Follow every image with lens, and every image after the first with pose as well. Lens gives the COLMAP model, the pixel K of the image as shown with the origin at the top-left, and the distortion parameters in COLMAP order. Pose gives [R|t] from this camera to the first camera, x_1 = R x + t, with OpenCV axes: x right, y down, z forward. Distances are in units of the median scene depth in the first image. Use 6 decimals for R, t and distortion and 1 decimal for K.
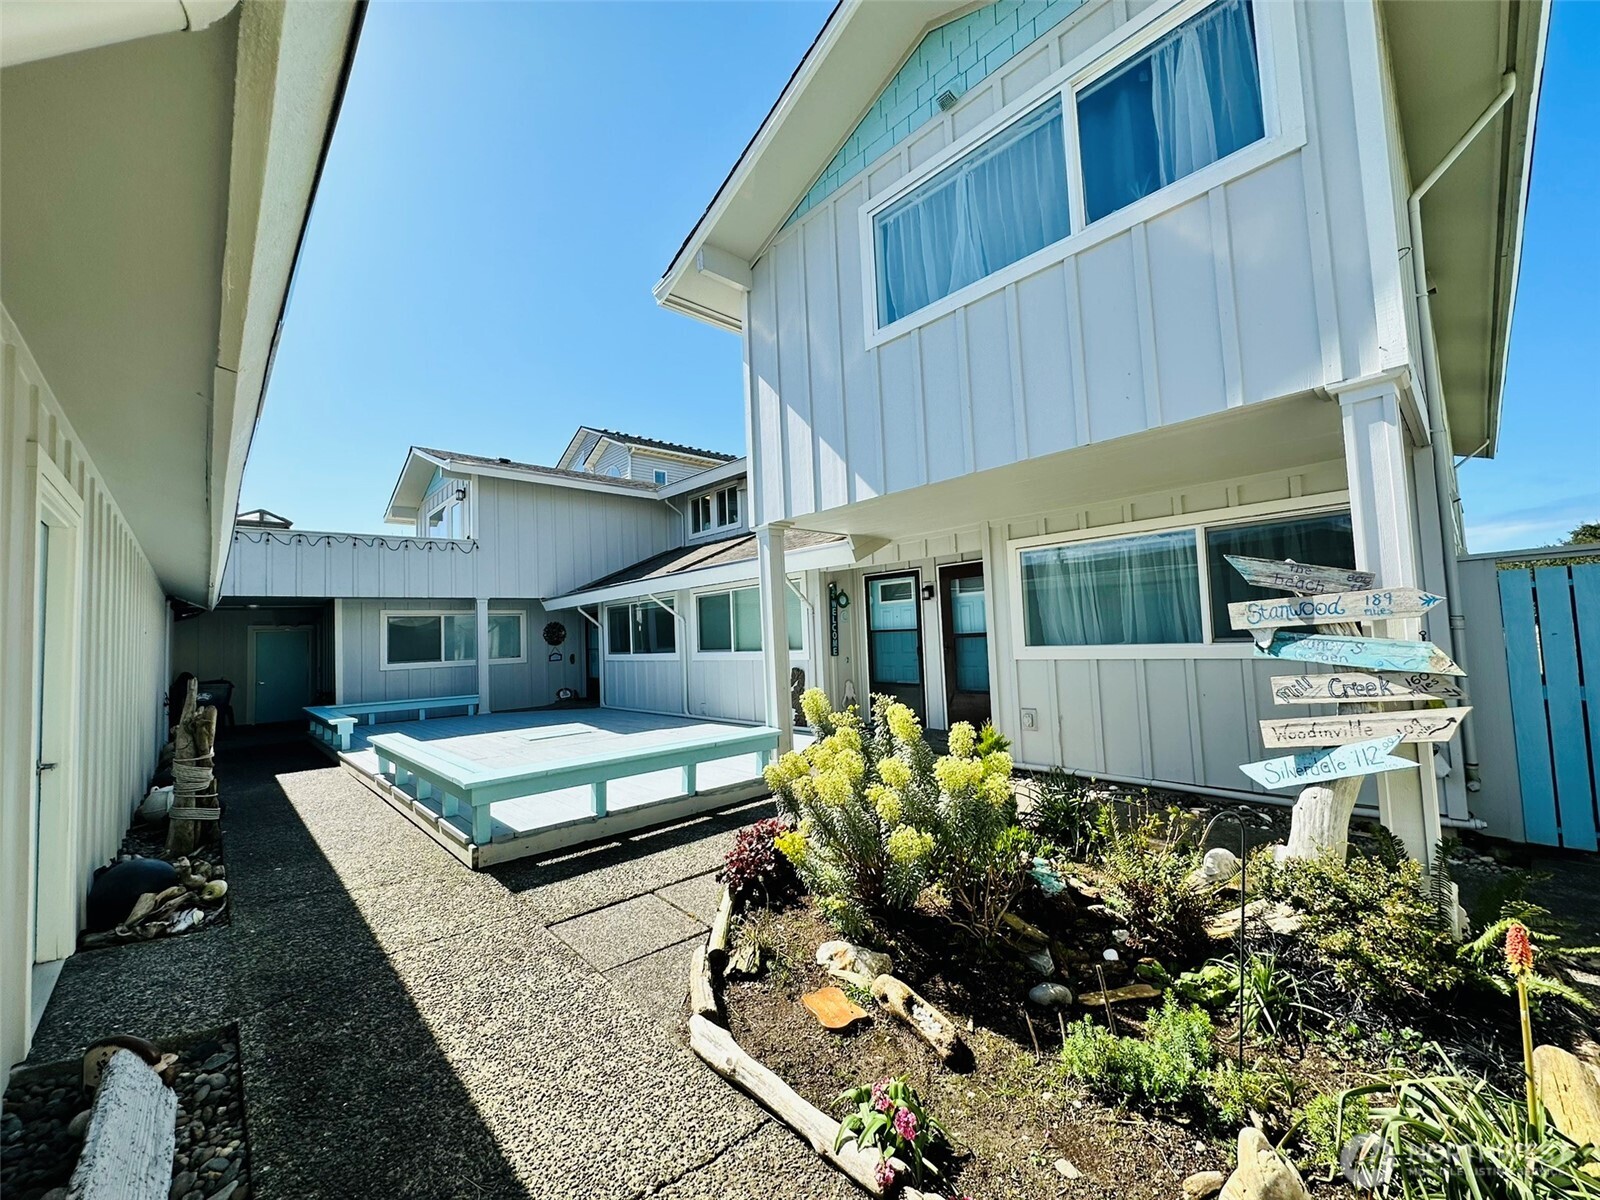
lens RADIAL K [[640.2, 0, 804.3], [0, 640.2, 593.8], [0, 0, 1]] dist [-0.002699, 0.000624]
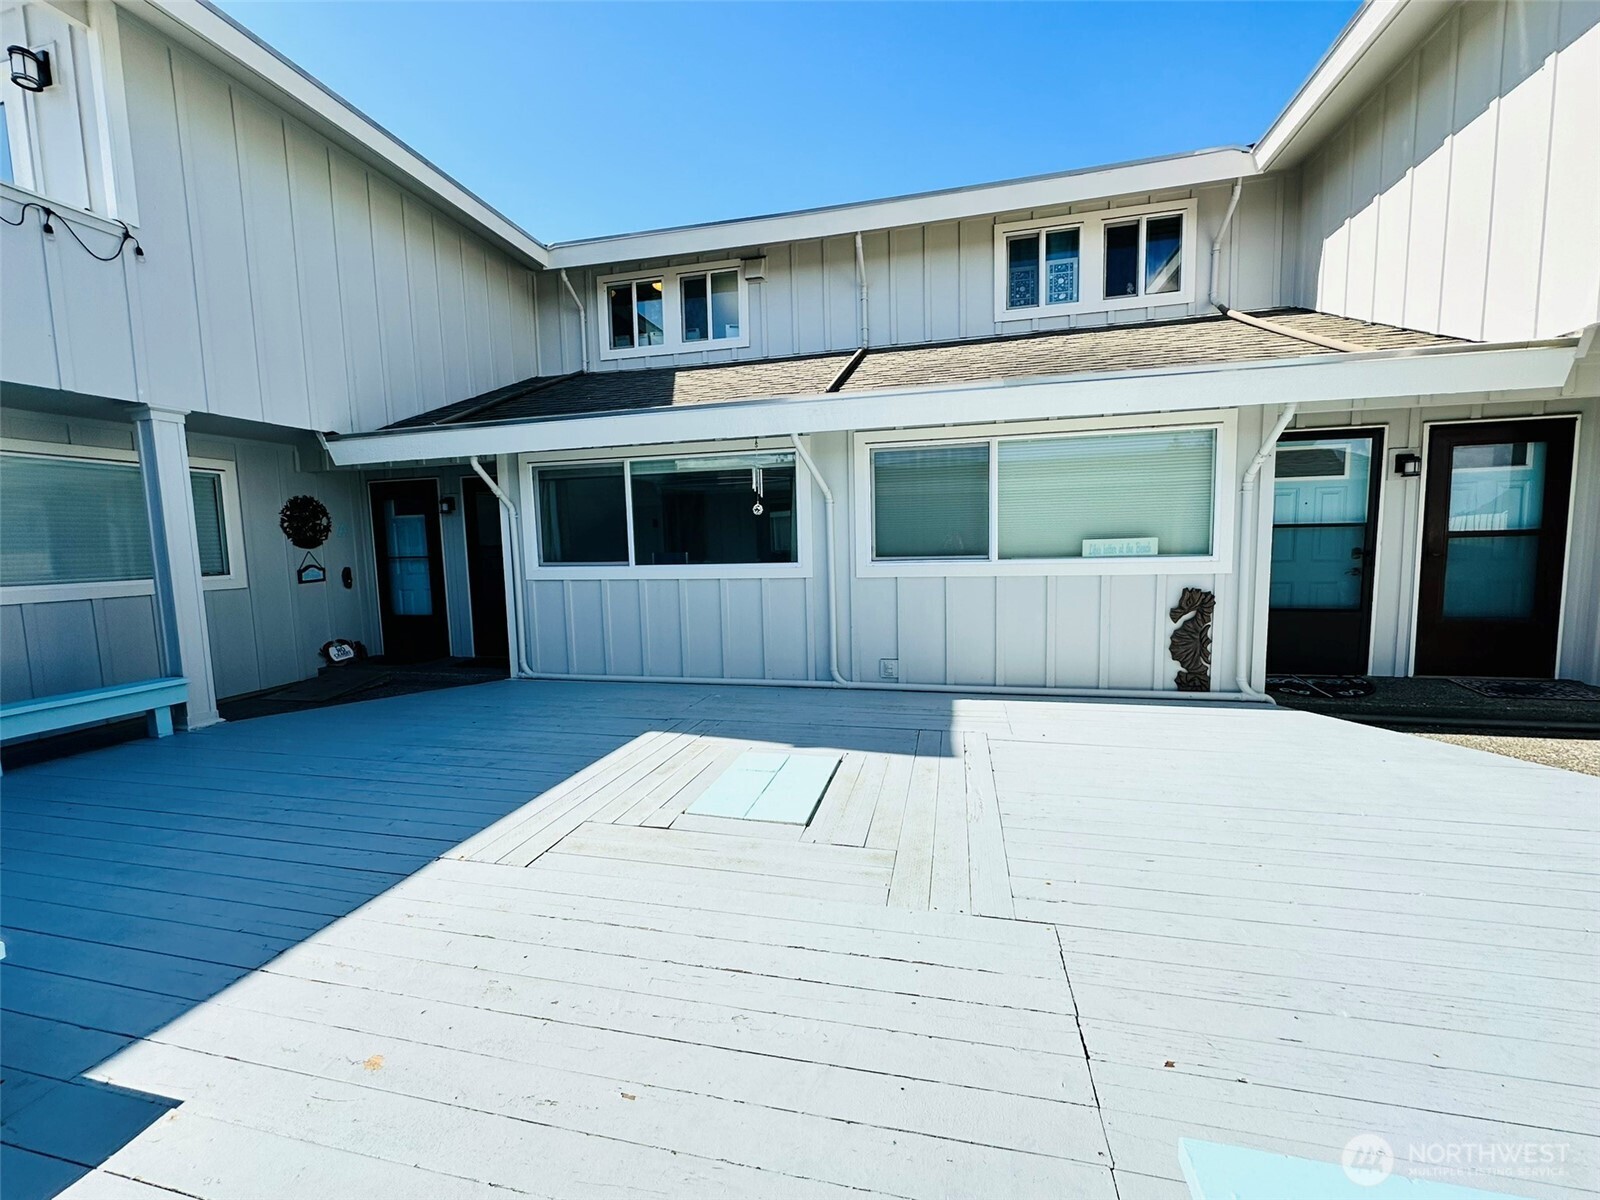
lens RADIAL K [[640.2, 0, 802.7], [0, 640.2, 597.1], [0, 0, 1]] dist [-0.002699, 0.000624]
pose [[0.829958, -0.028539, 0.557096, -0.419754], [-0.048602, 0.991193, 0.123184, 0.050291], [-0.555705, -0.129314, 0.821261, 0.513879]]
